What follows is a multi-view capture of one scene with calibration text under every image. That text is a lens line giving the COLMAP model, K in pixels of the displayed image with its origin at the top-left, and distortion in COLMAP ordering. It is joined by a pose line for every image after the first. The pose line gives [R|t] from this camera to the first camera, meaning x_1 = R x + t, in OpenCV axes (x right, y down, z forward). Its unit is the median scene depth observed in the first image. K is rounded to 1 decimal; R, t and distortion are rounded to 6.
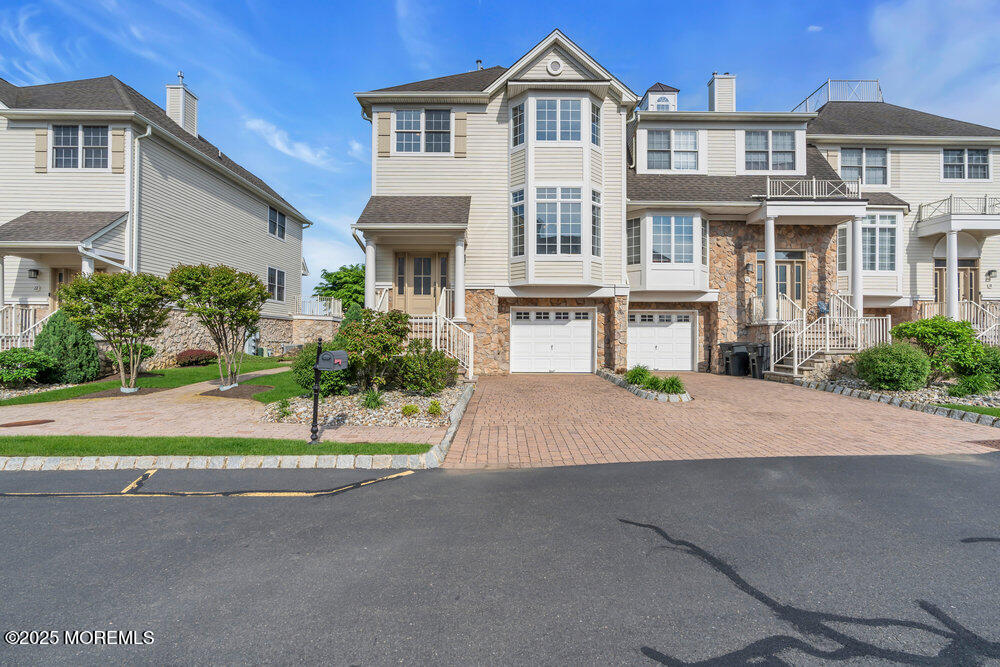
lens RADIAL K [[448.9, 0, 501.0], [0, 448.9, 334.8], [0, 0, 1]] dist [-0.003371, 0.000290]
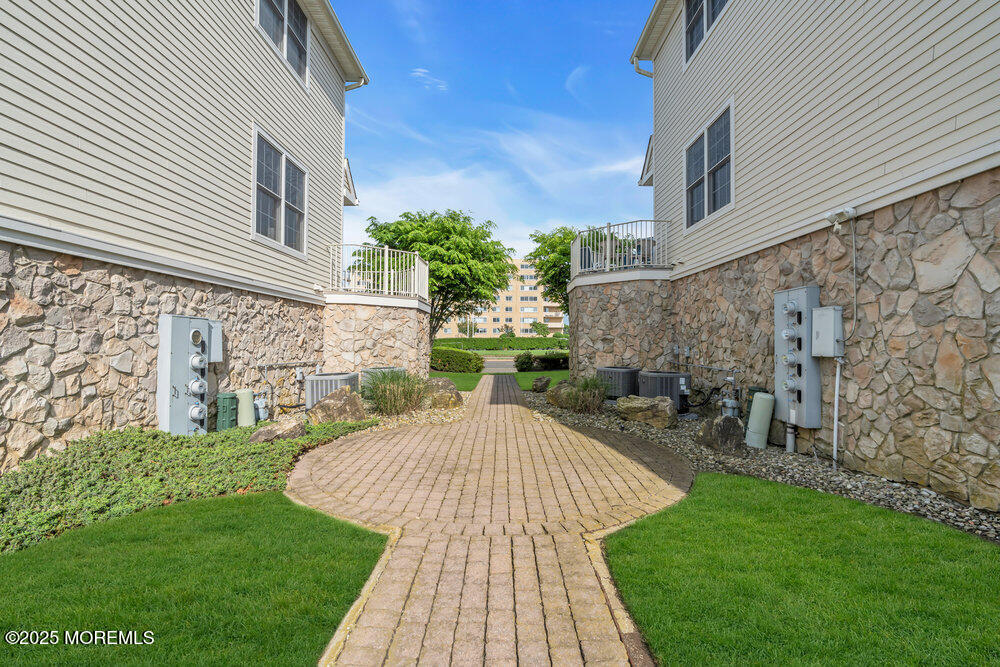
lens RADIAL K [[448.9, 0, 501.0], [0, 448.9, 334.8], [0, 0, 1]] dist [-0.003371, 0.000290]
pose [[0.999947, -0.002824, -0.009919, -0.346645], [0.002775, 0.999984, -0.005018, -0.006287], [0.009933, 0.004990, 0.999938, 0.691606]]
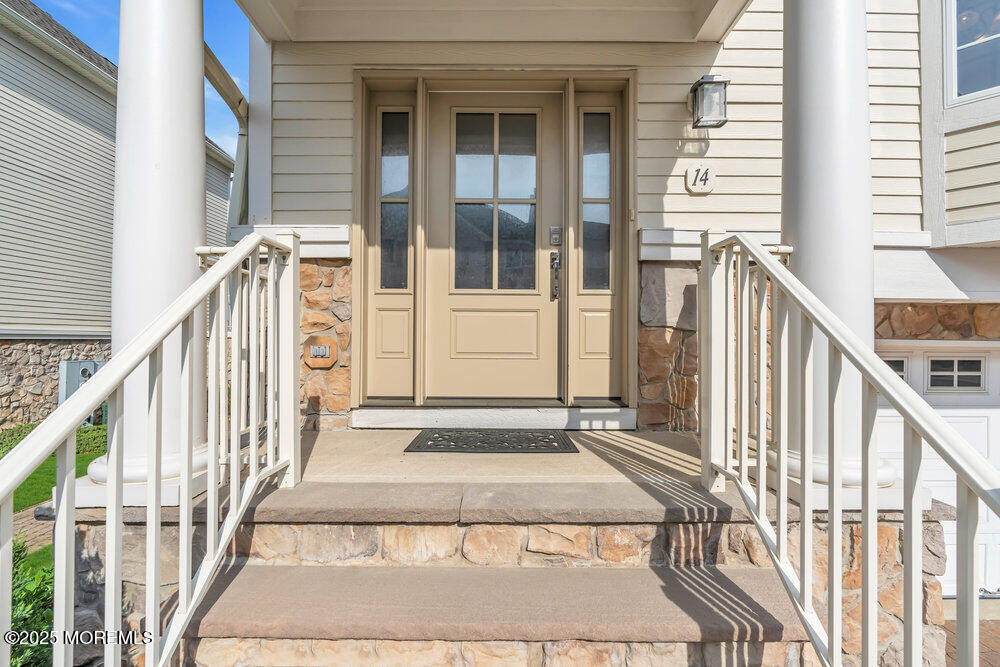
lens RADIAL K [[448.9, 0, 501.0], [0, 448.9, 334.8], [0, 0, 1]] dist [-0.003371, 0.000290]
pose [[0.999961, 0.000978, -0.008780, -0.109107], [-0.000968, 0.999999, 0.001174, -0.043526], [0.008781, -0.001165, 0.999961, 0.504815]]
